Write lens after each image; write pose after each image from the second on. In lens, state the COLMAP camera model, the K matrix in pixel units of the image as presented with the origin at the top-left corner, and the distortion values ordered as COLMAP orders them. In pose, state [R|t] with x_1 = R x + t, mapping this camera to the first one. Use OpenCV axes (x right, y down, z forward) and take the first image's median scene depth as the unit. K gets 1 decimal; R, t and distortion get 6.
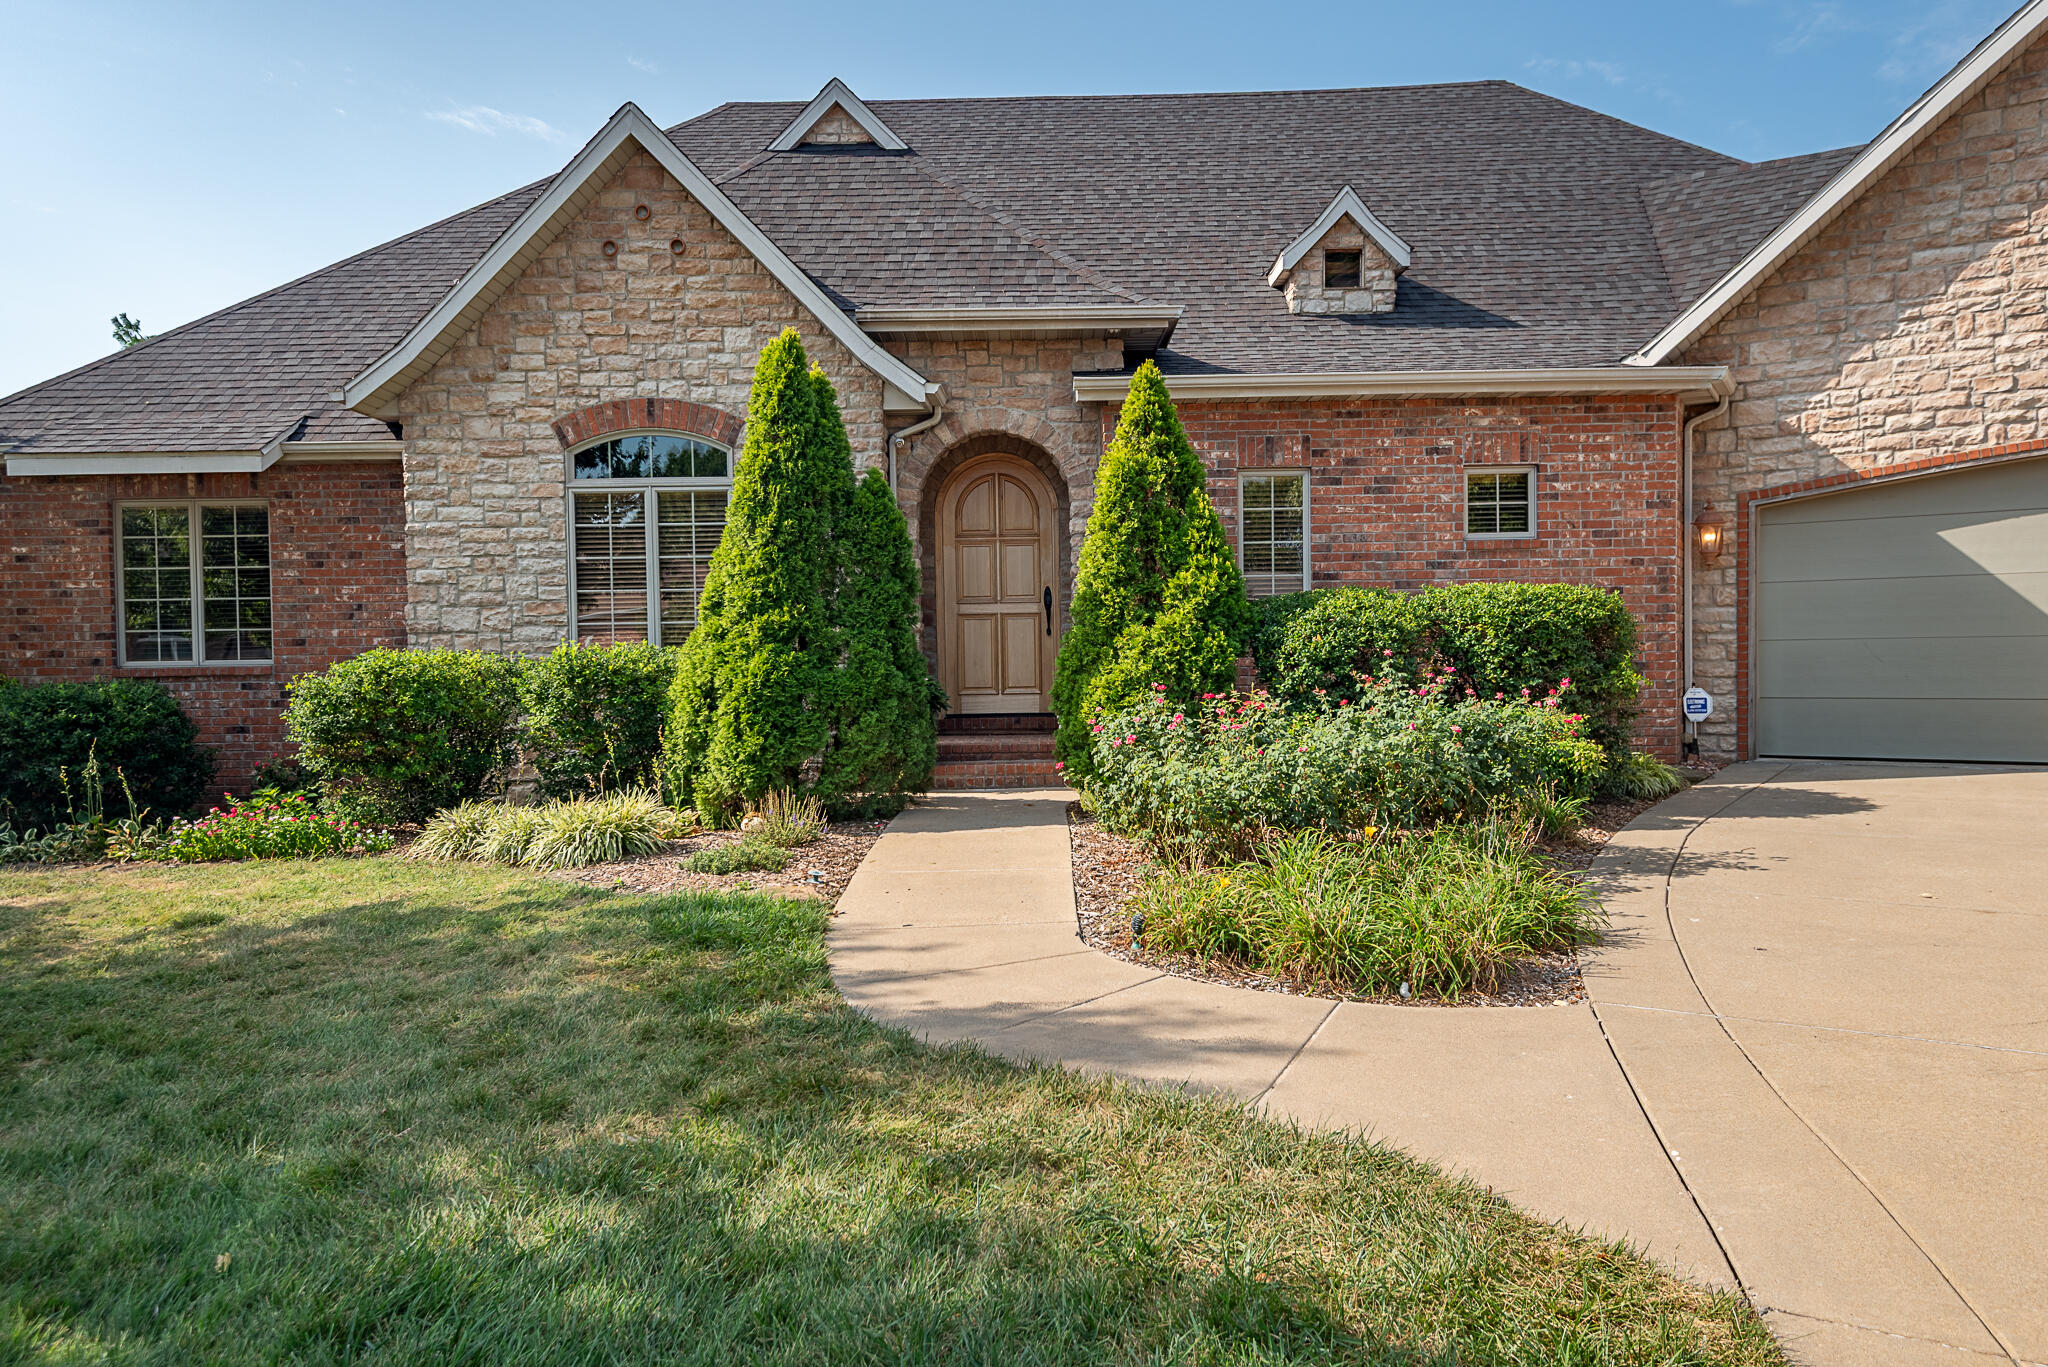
lens RADIAL K [[1352.6, 0, 1046.4], [0, 1352.6, 693.7], [0, 0, 1]] dist [0.004964, 0.006432]
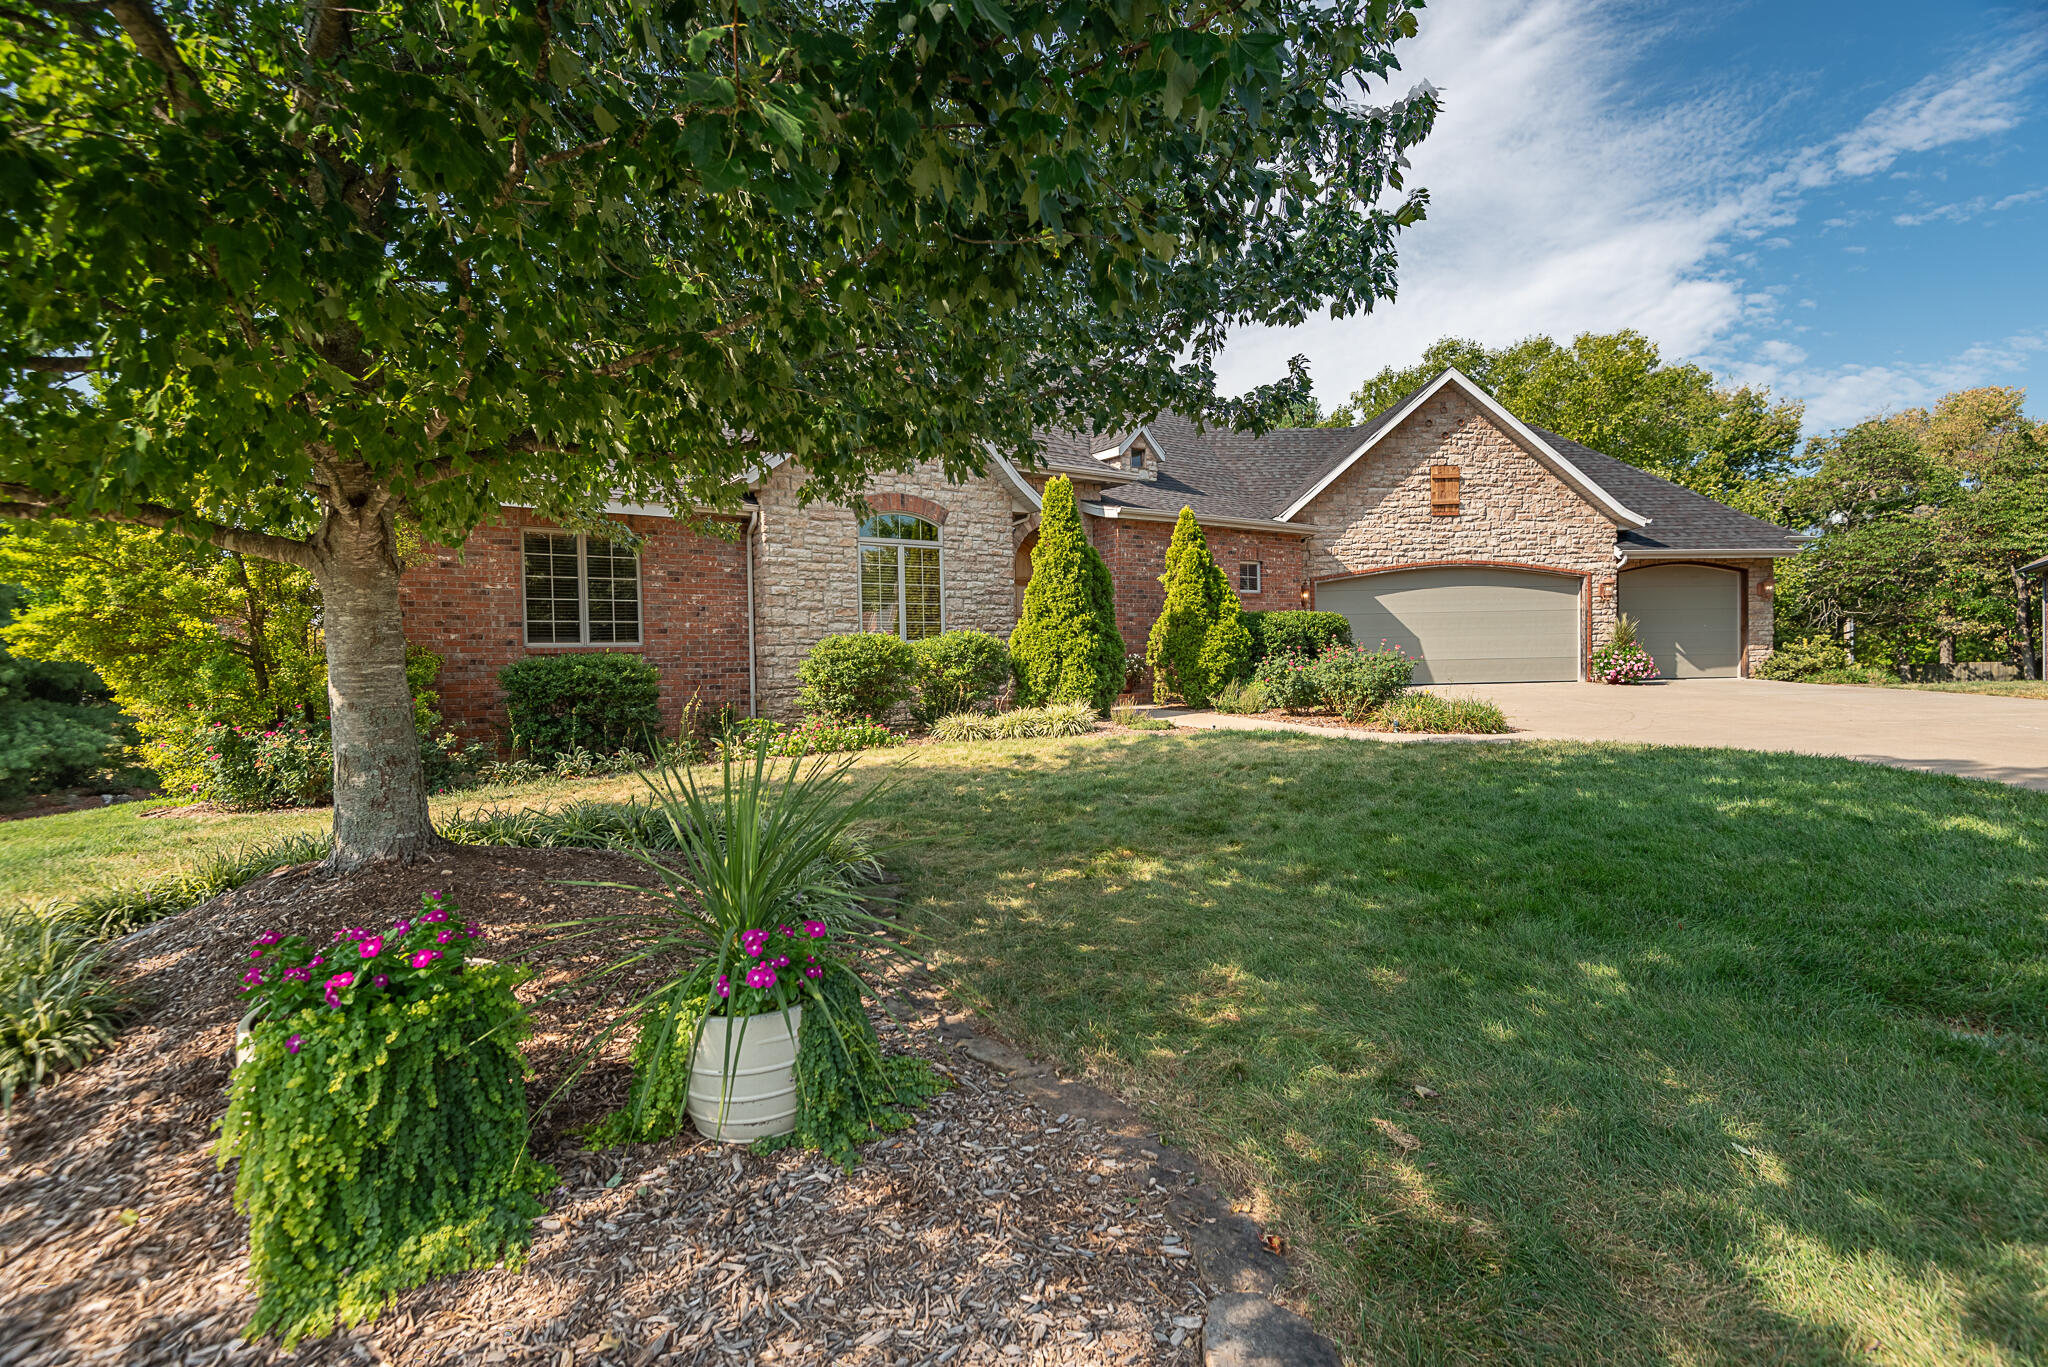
lens RADIAL K [[936.8, 0, 1028.2], [0, 936.8, 690.2], [0, 0, 1]] dist [-0.008016, -0.004219]
pose [[0.821882, -0.021675, 0.569245, -0.851925], [0.025336, 0.999678, 0.001484, 0.038186], [-0.569094, 0.013203, 0.822166, -0.085777]]
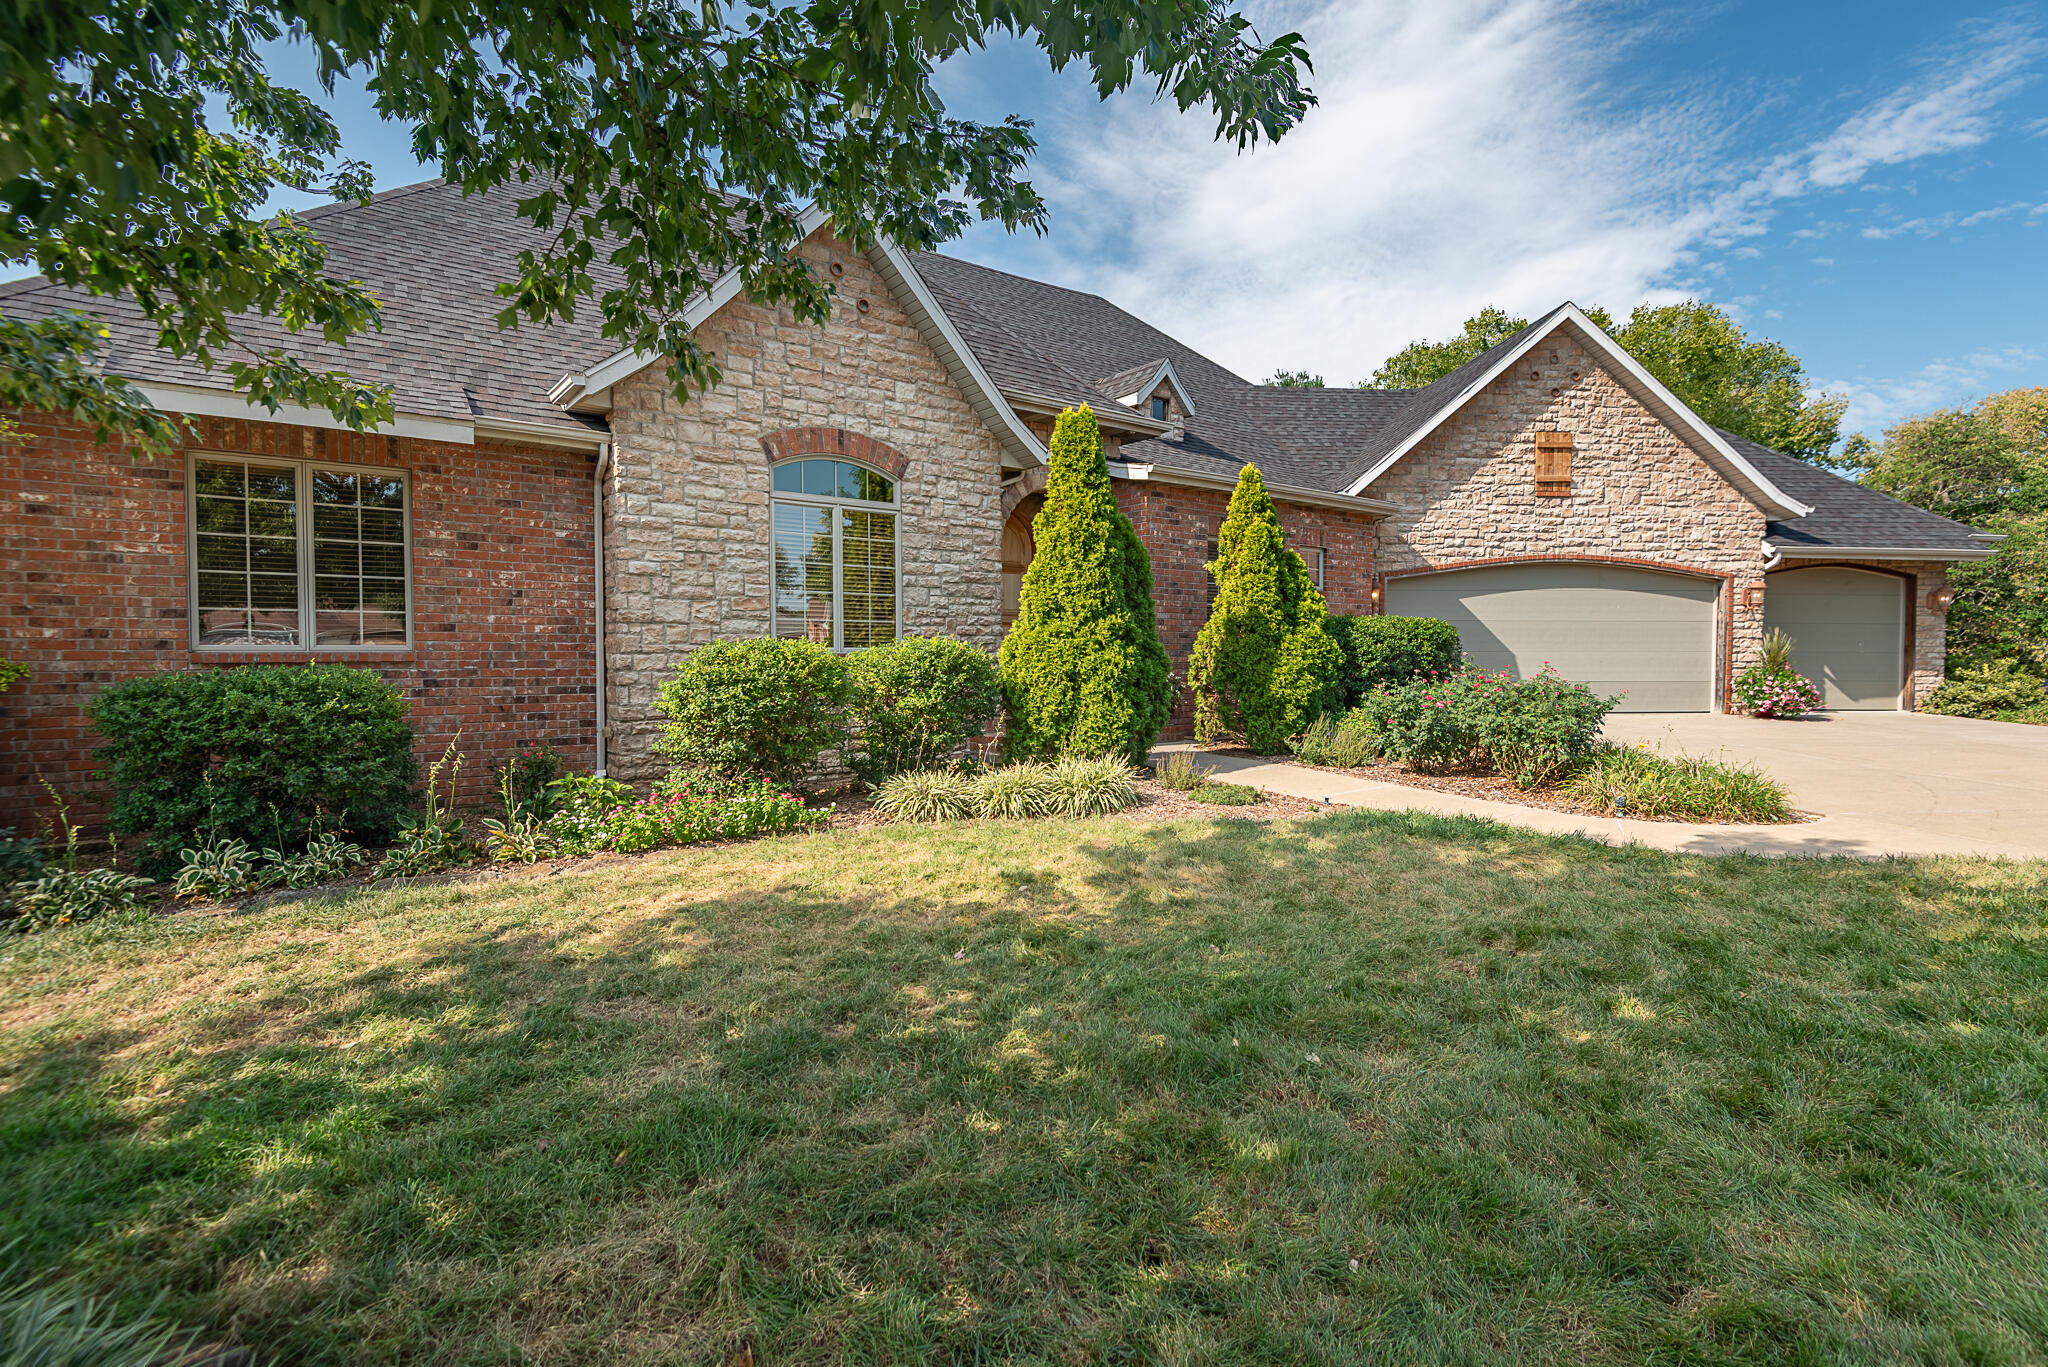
lens RADIAL K [[948.7, 0, 1021.3], [0, 948.7, 694.9], [0, 0, 1]] dist [0.007756, -0.007993]
pose [[0.800838, -0.011208, 0.598777, -0.661366], [0.005801, 0.999923, 0.010957, 0.004206], [-0.598854, -0.005301, 0.800841, 0.243475]]
